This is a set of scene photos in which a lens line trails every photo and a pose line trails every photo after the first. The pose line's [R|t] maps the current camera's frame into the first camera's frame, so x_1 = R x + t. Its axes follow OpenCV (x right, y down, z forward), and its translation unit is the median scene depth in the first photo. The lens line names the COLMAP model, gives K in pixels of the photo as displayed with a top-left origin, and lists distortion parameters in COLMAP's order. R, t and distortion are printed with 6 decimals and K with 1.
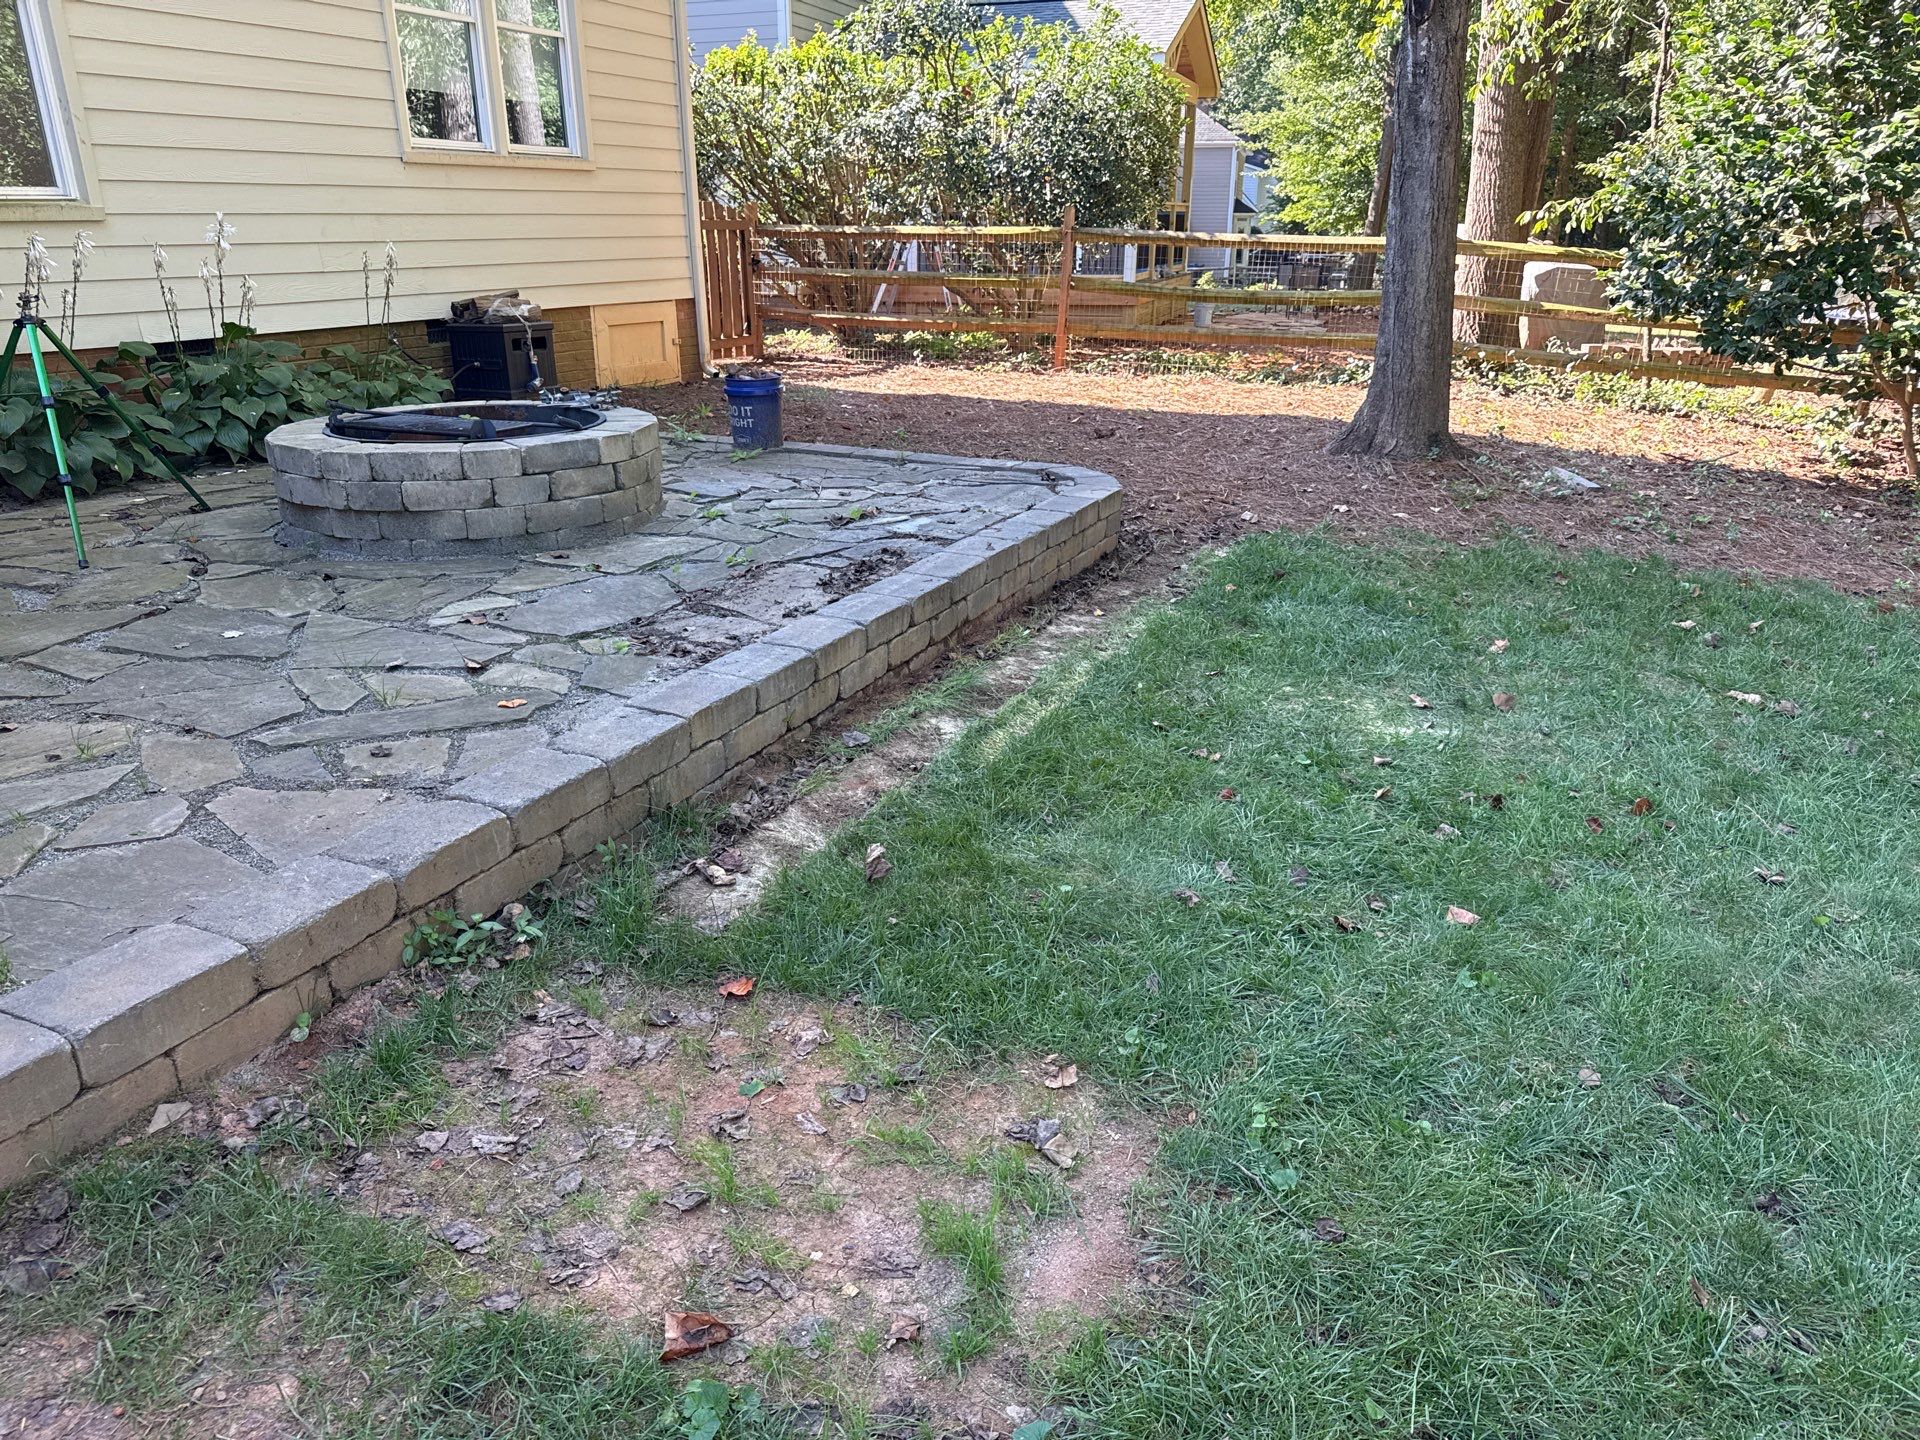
lens RADIAL K [[1349.2, 0, 979.4], [0, 1349.2, 687.5], [0, 0, 1]] dist [-0.000412, 0.003651]
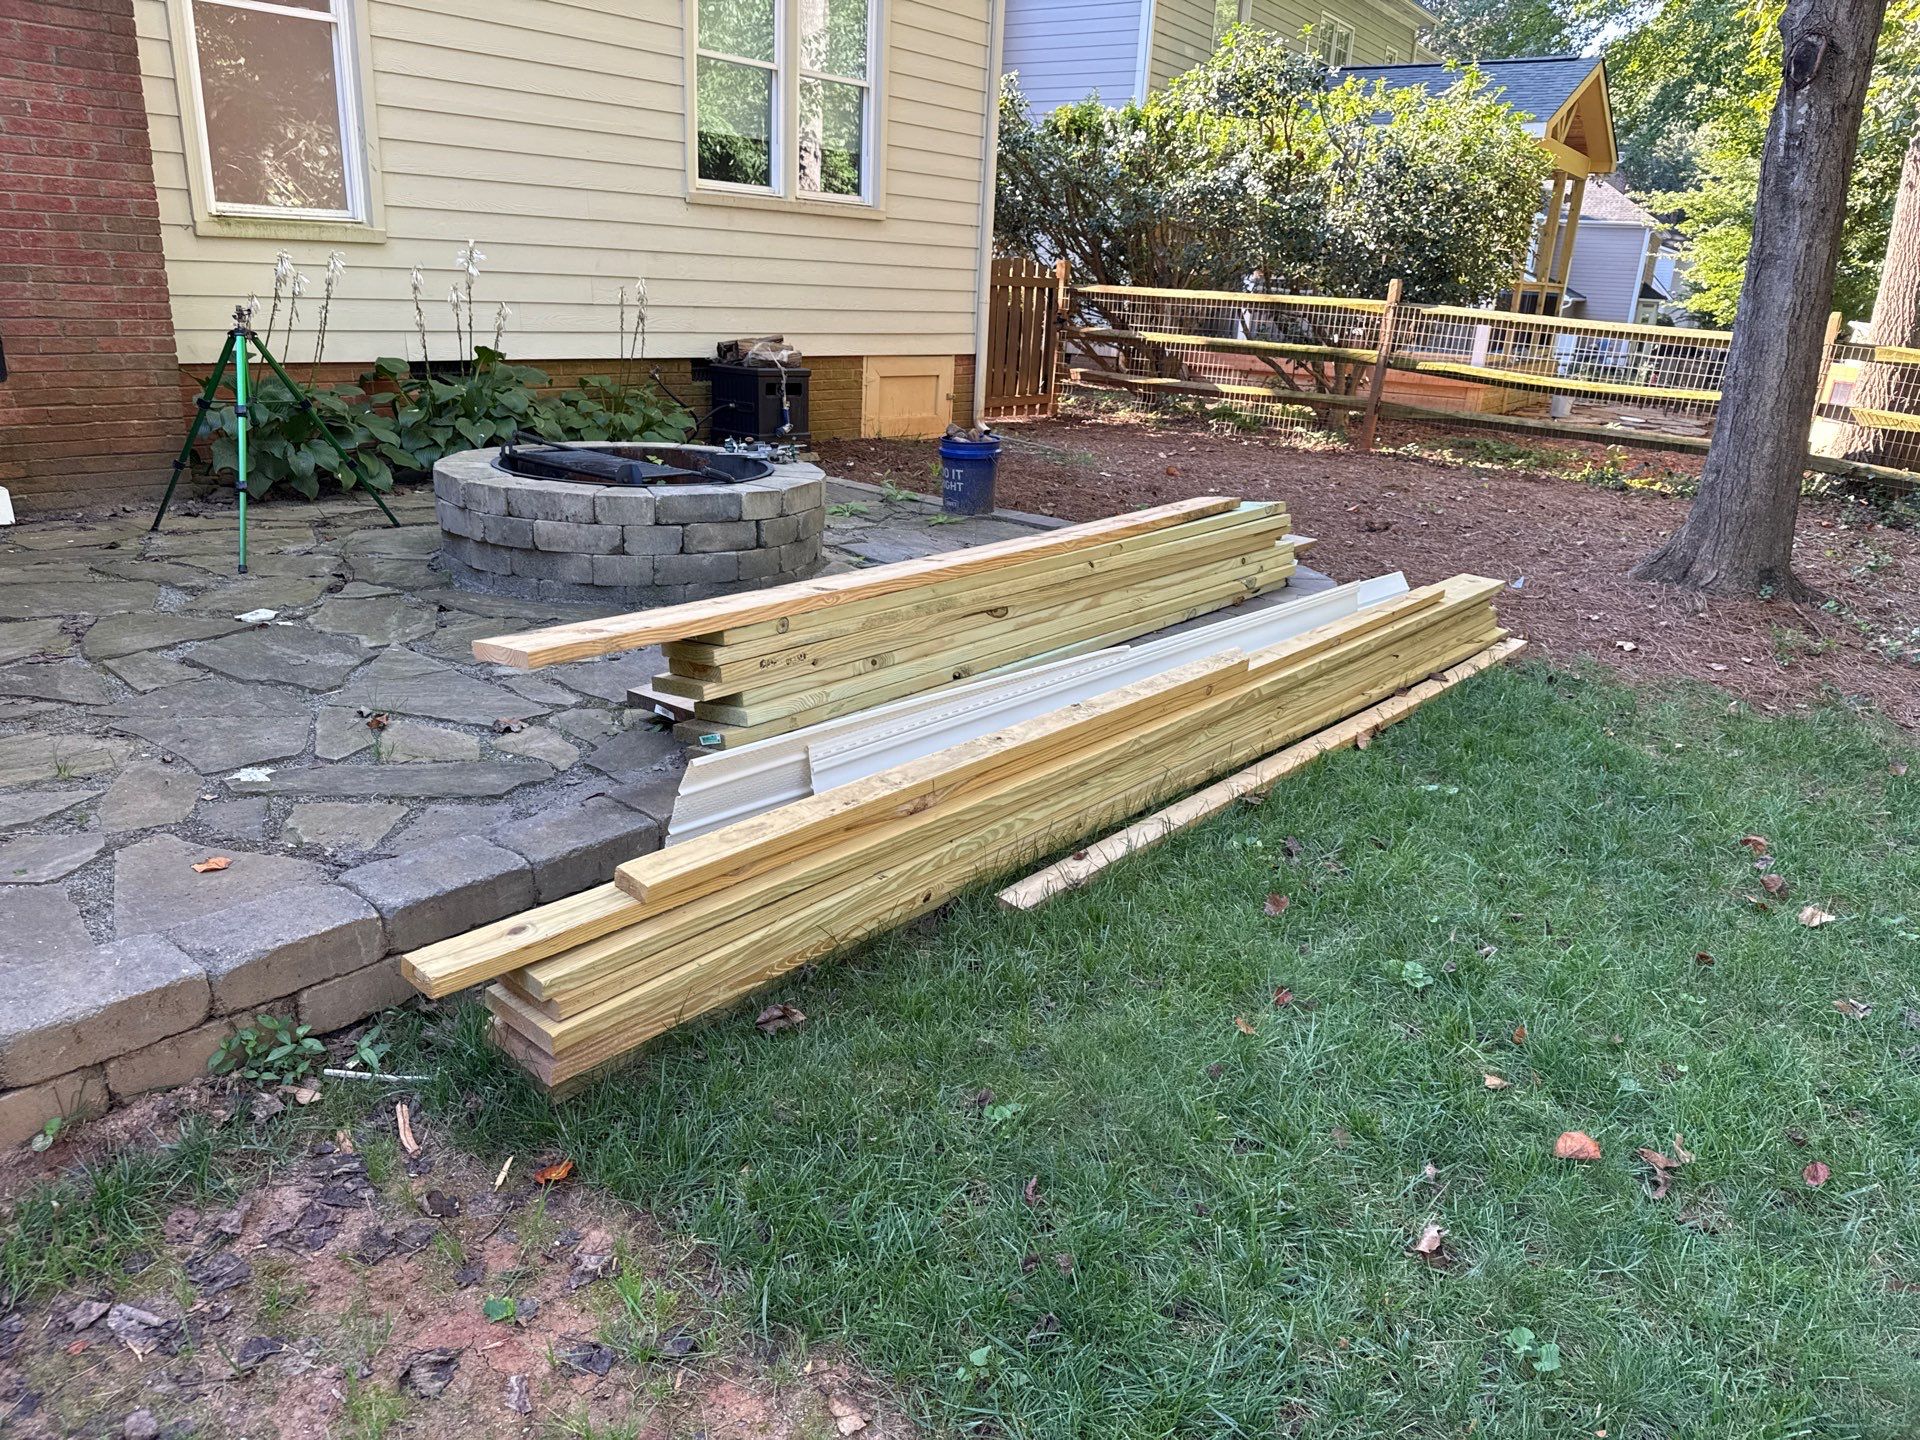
lens RADIAL K [[1359.7, 0, 932.6], [0, 1359.7, 719.9], [0, 0, 1]] dist [0.057524, -0.066292]
pose [[0.964057, 0.128343, -0.232641, 0.073744], [-0.133802, 0.990978, -0.007772, -0.028202], [0.229545, 0.038620, 0.972532, 0.074741]]
